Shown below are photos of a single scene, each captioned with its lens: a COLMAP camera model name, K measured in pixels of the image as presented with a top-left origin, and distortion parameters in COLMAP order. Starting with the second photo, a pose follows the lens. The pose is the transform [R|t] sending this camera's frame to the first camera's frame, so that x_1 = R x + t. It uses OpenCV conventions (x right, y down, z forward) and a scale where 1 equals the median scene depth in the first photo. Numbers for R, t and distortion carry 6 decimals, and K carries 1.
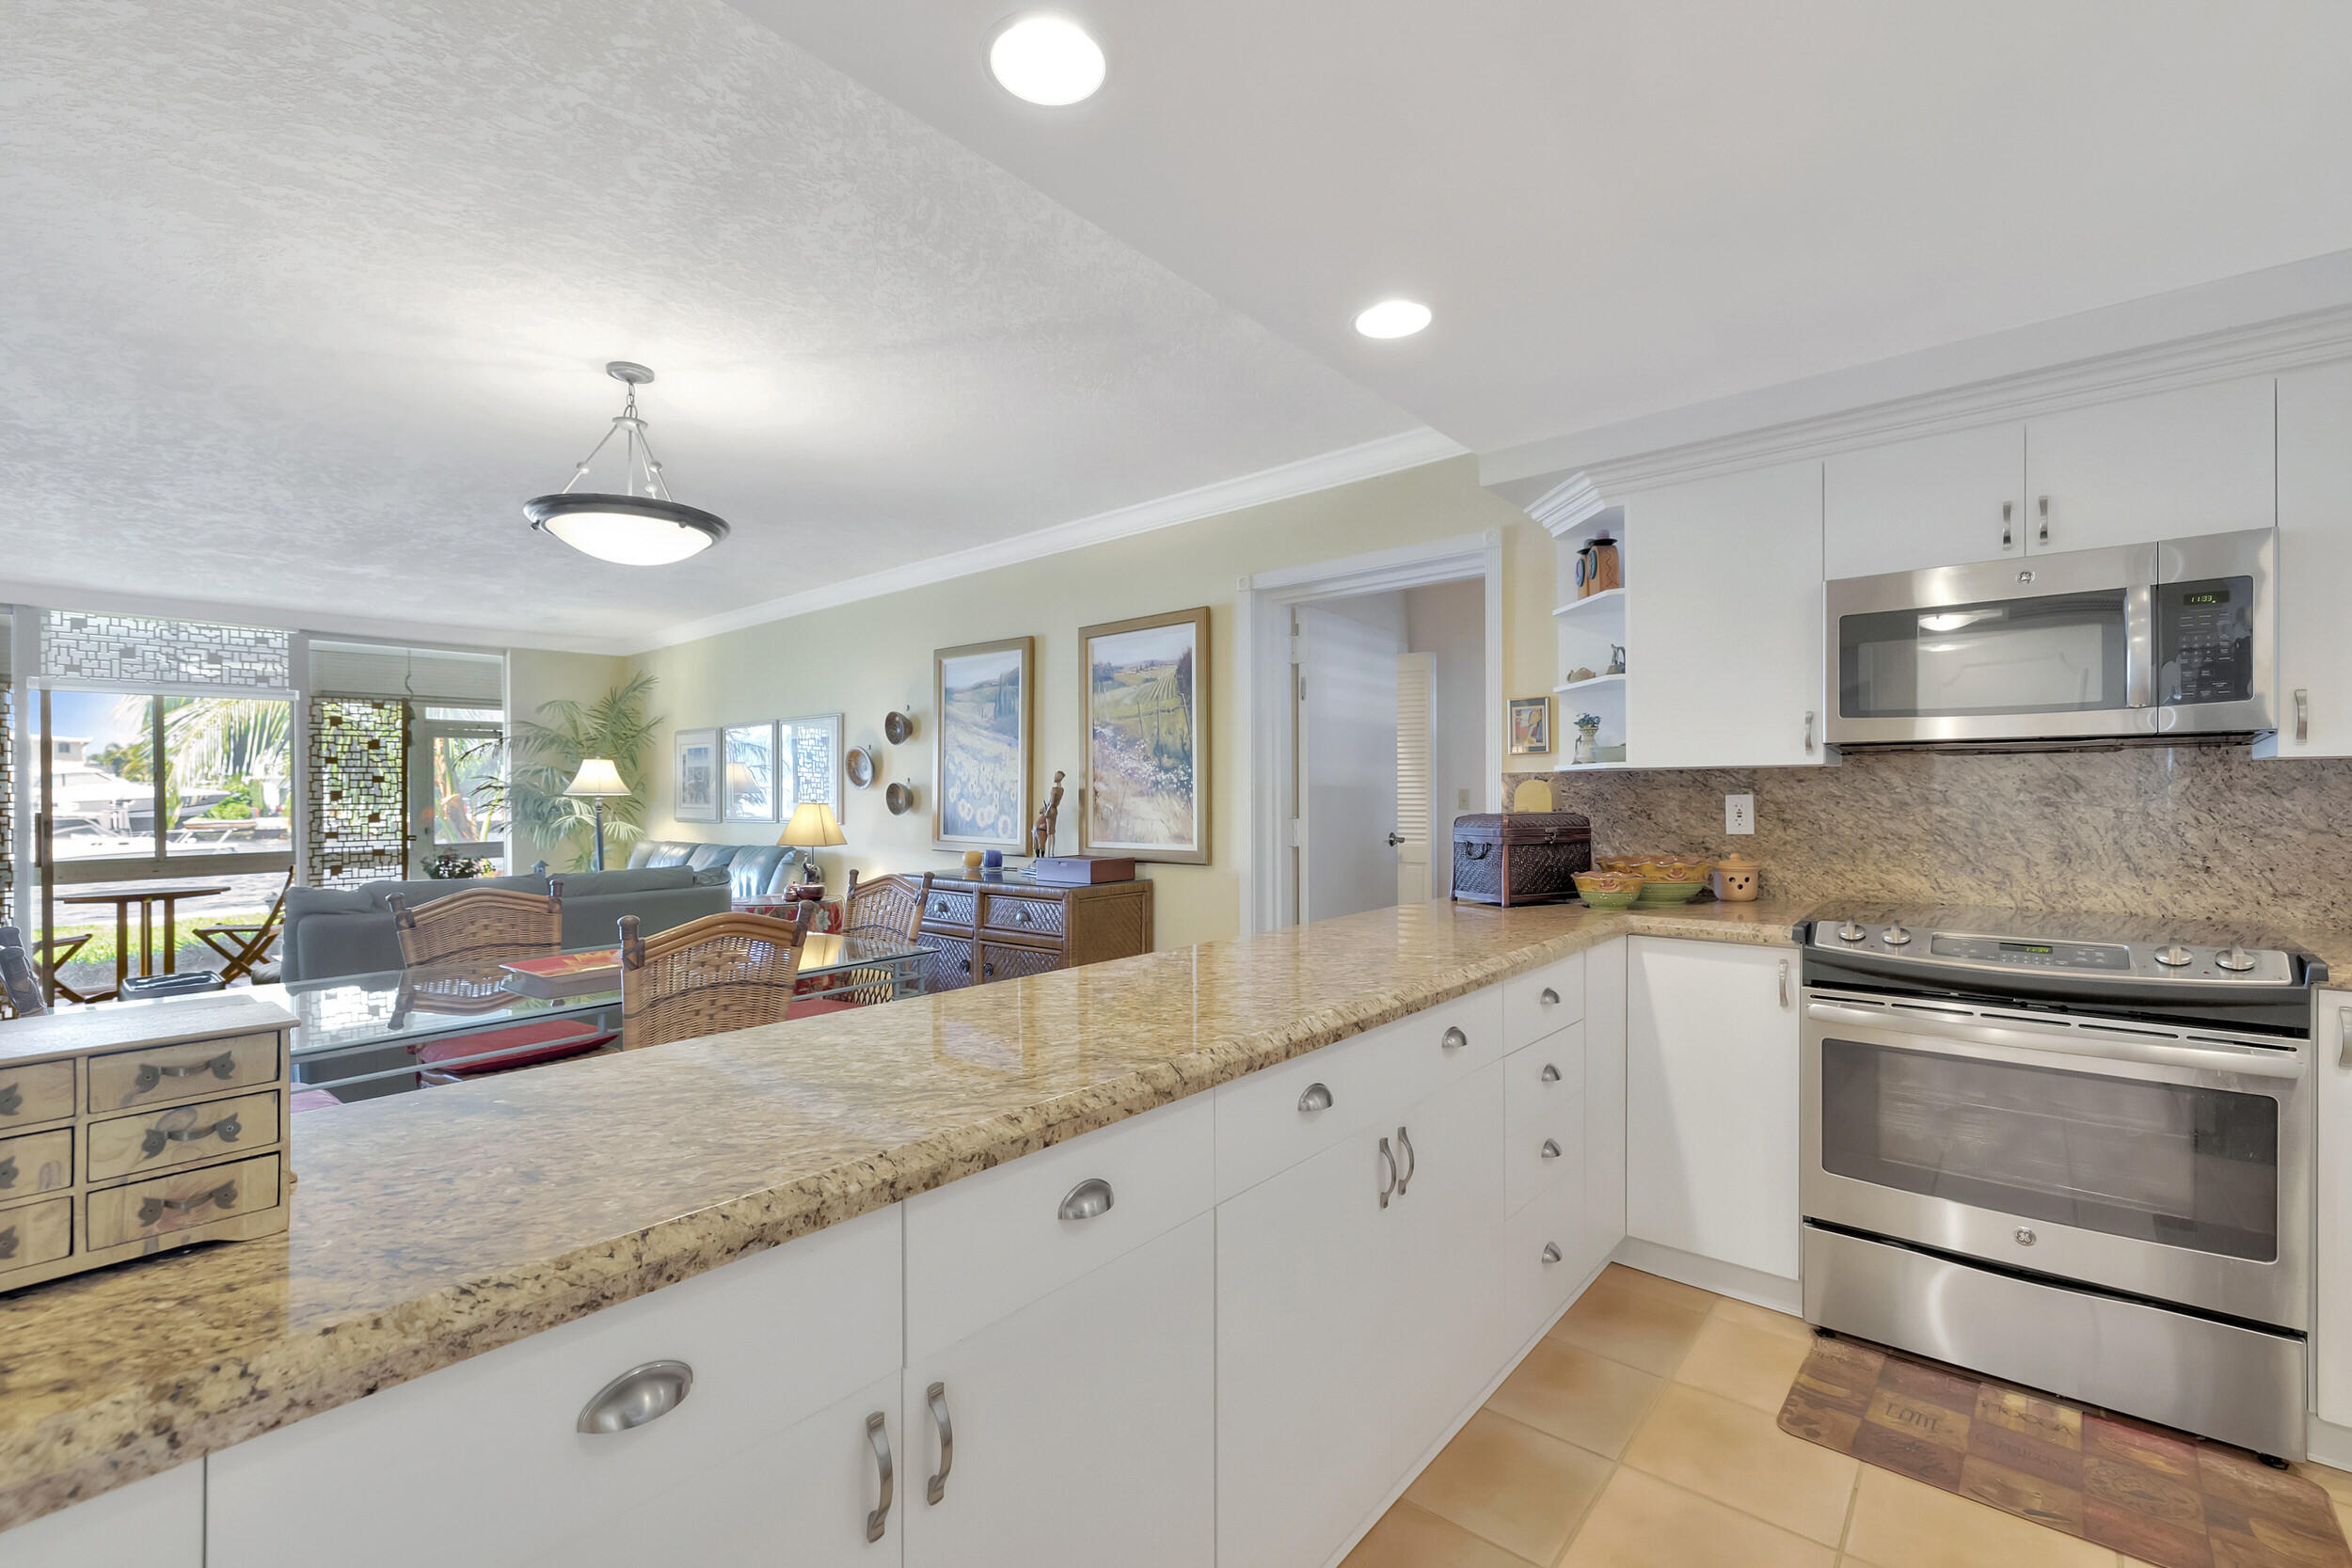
lens RADIAL K [[1000.3, 0, 1169.4], [0, 1000.3, 788.9], [0, 0, 1]] dist [0.005374, 0.000152]
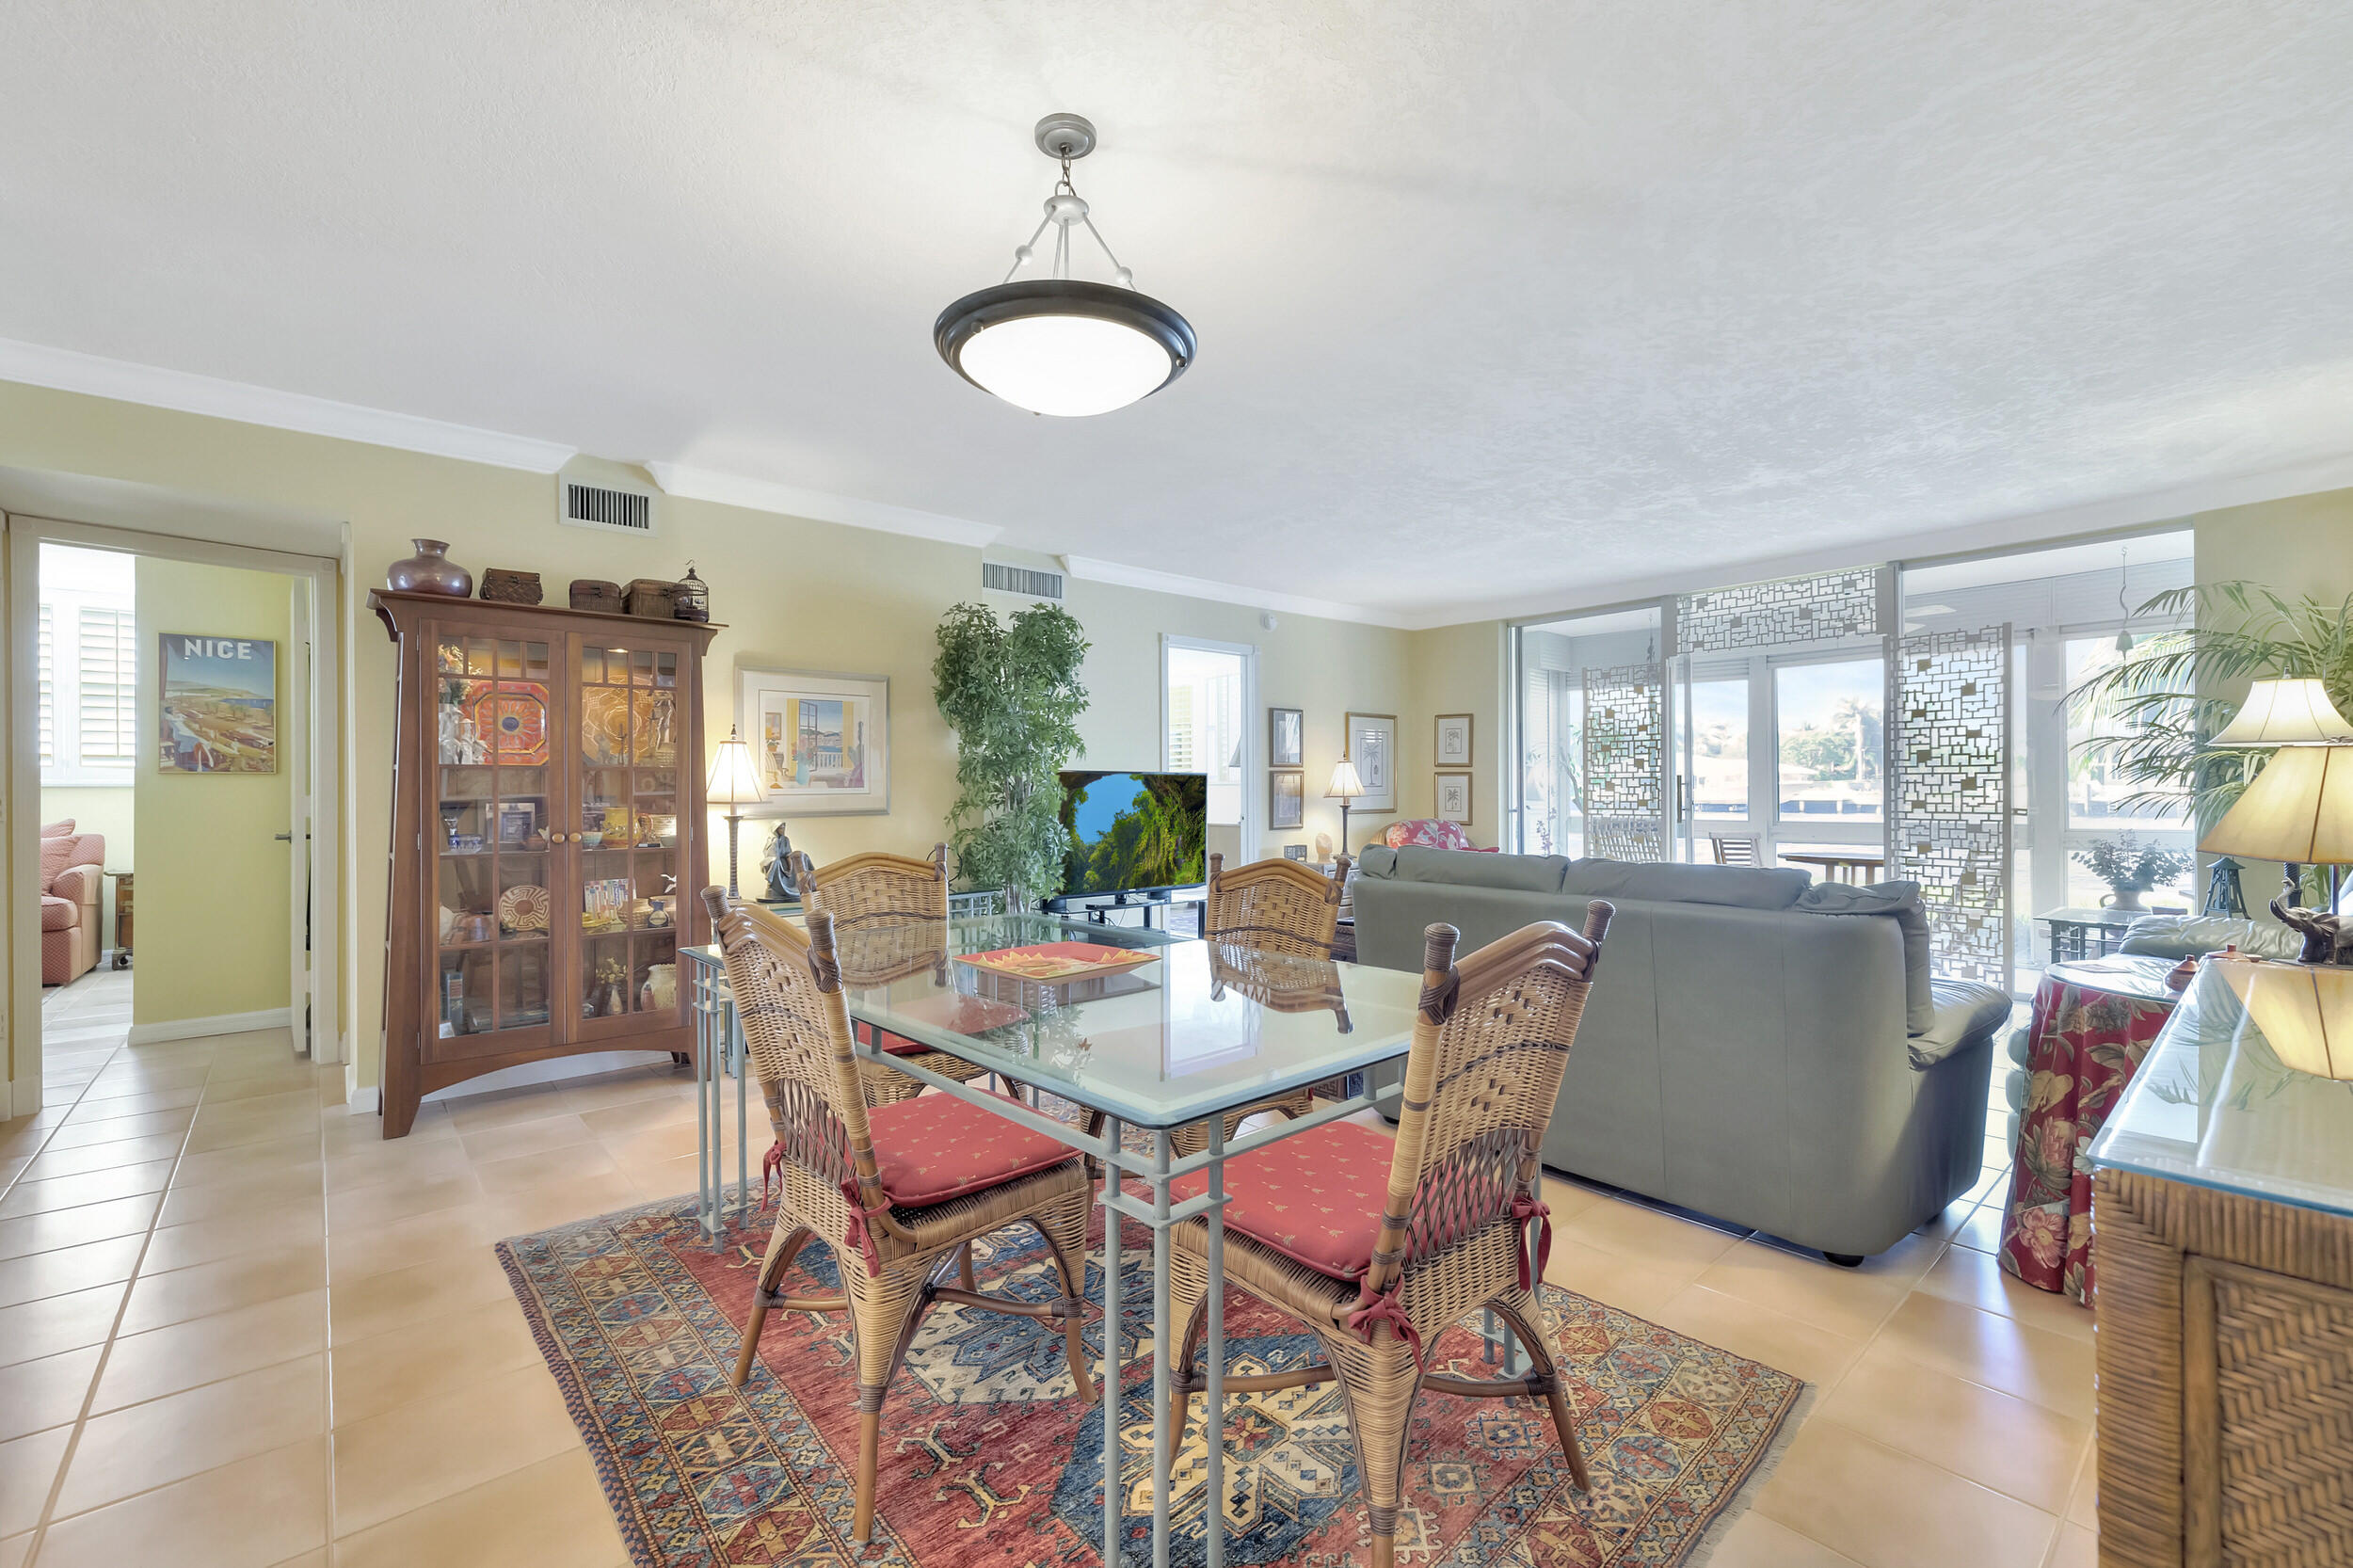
lens RADIAL K [[1000.8, 0, 1169.9], [0, 1000.8, 788.9], [0, 0, 1]] dist [0.005374, 0.000152]
pose [[-0.146973, 0.012452, -0.989062, 0.102288], [0.013248, 0.999856, 0.010619, 0.024518], [0.989052, -0.011543, -0.147116, 0.766038]]
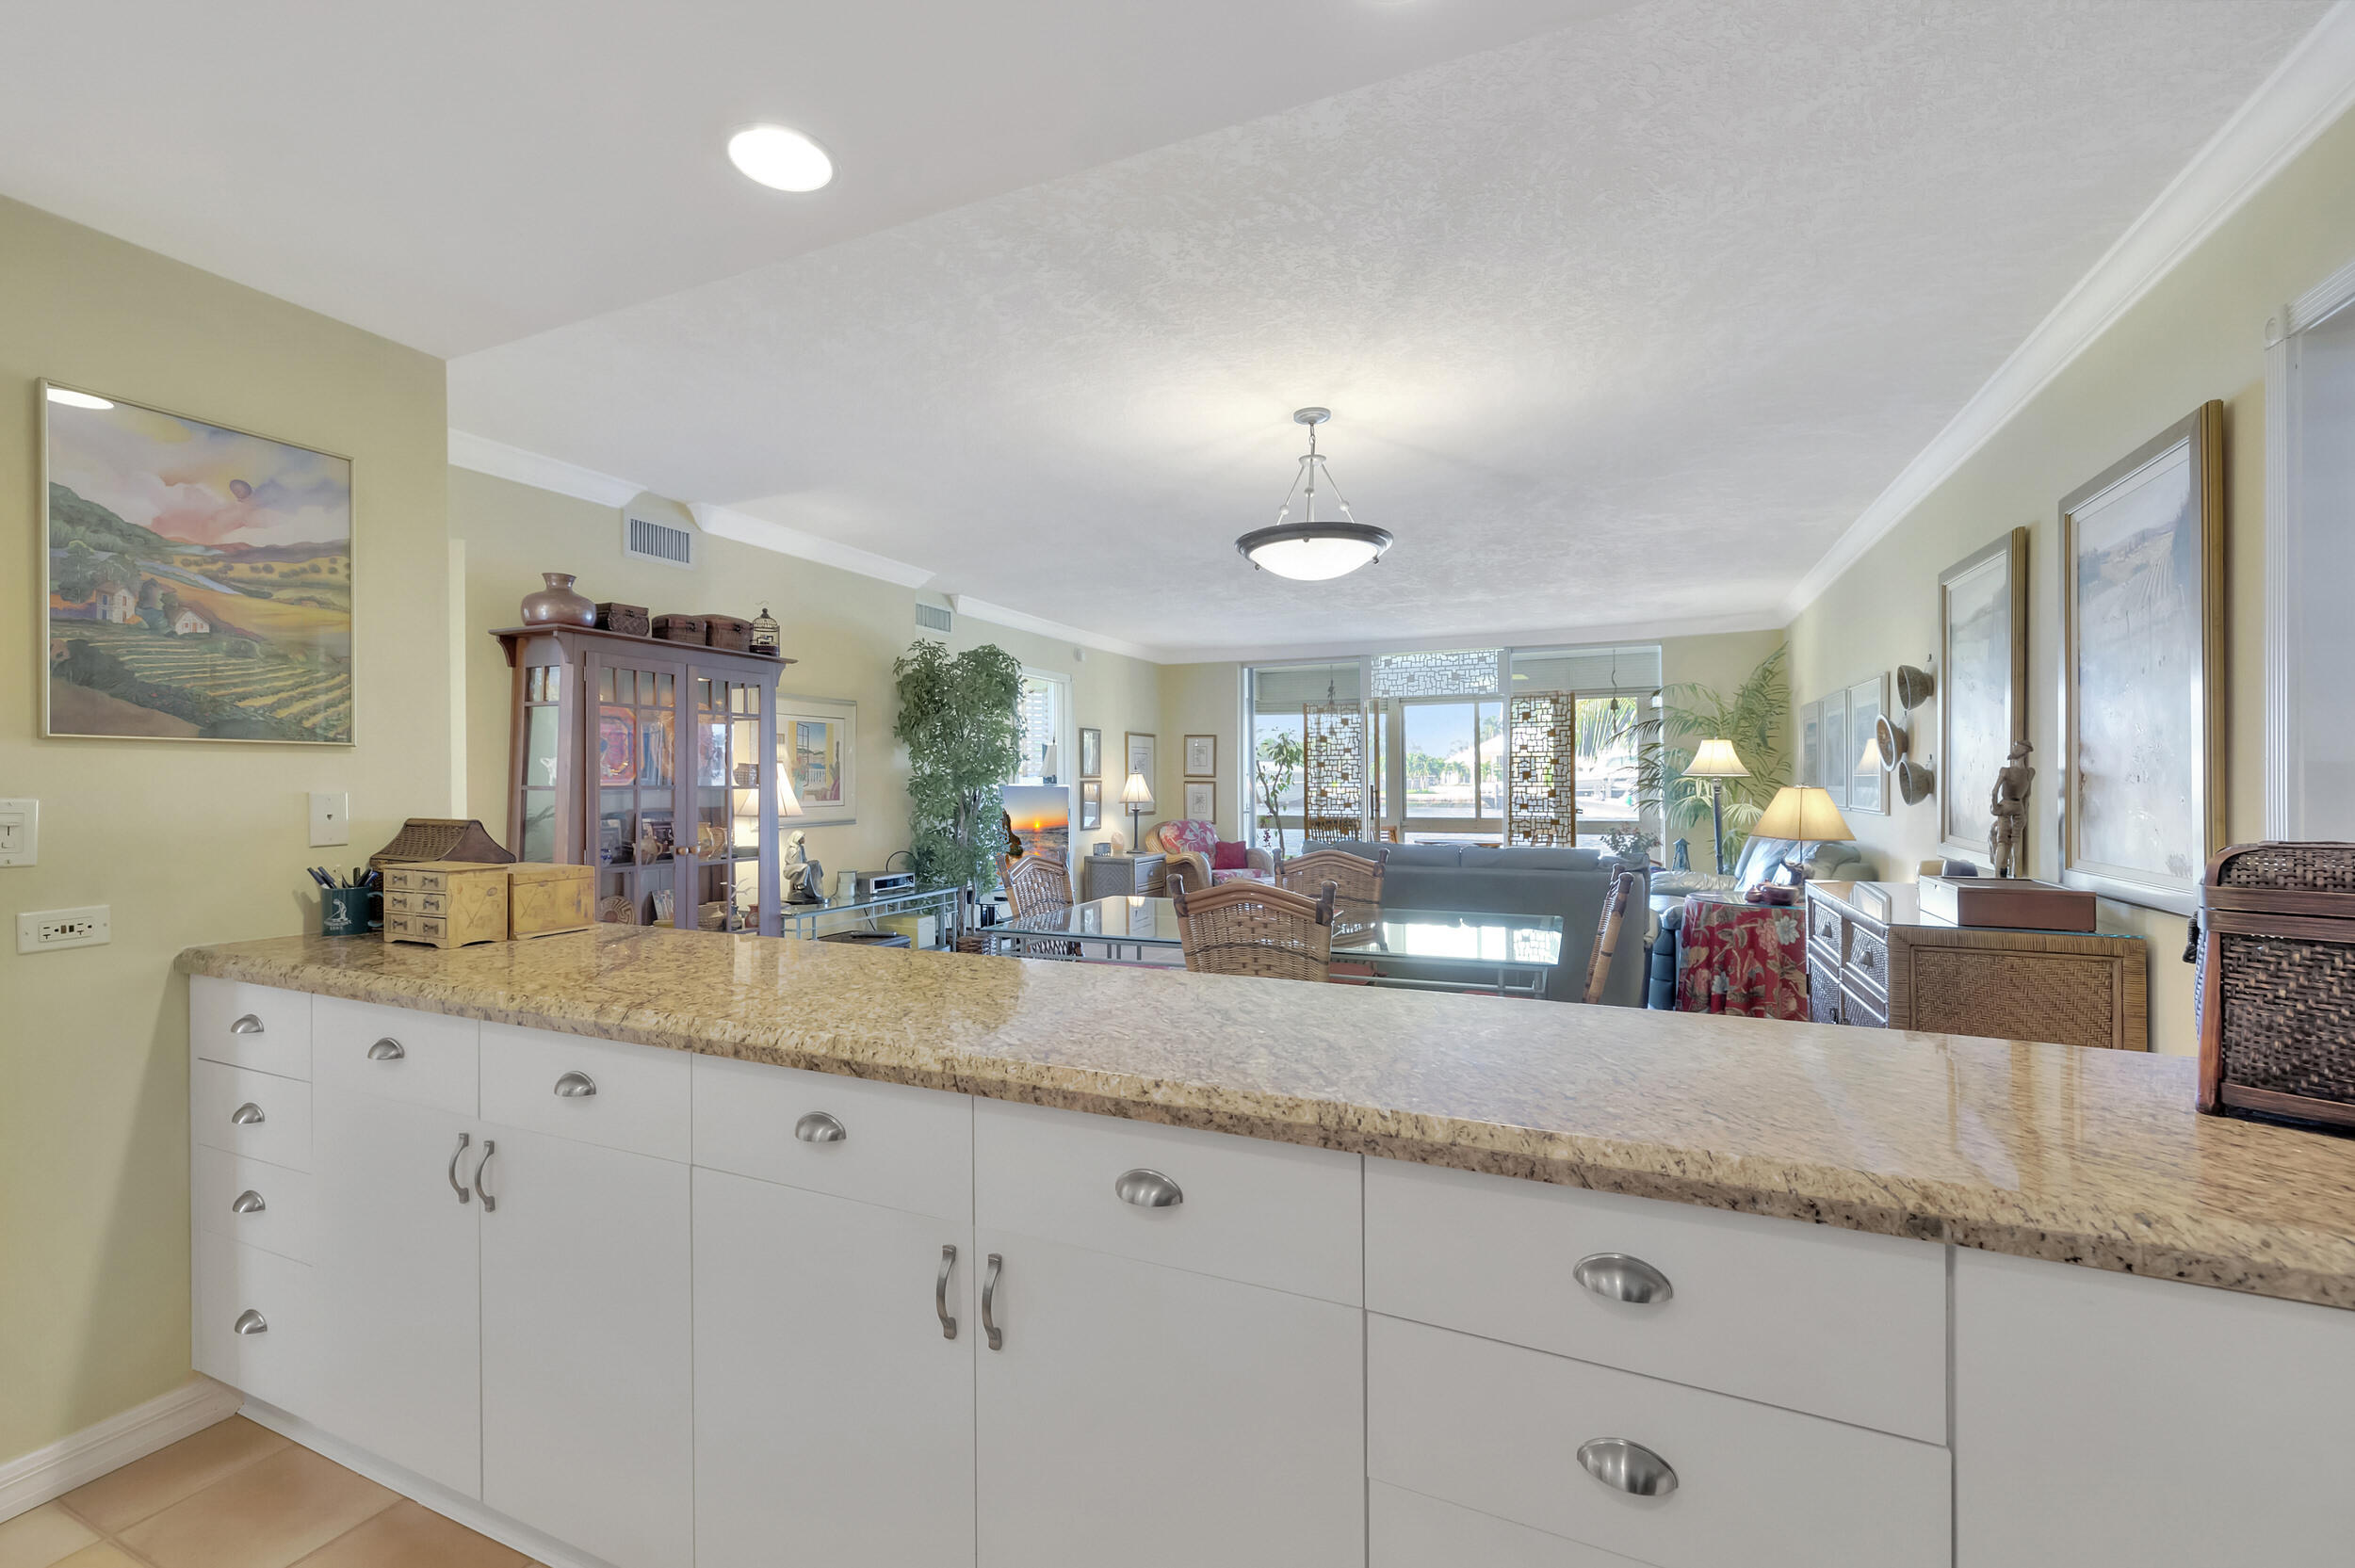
lens RADIAL K [[990.0, 0, 1177.5], [0, 990.0, 784.0], [0, 0, 1]] dist [0.002841, 0.000094]
pose [[0.288255, 0.010854, -0.957492, 0.343175], [0.005221, 0.999903, 0.012906, -0.001681], [0.957540, -0.008719, 0.288170, 0.336868]]
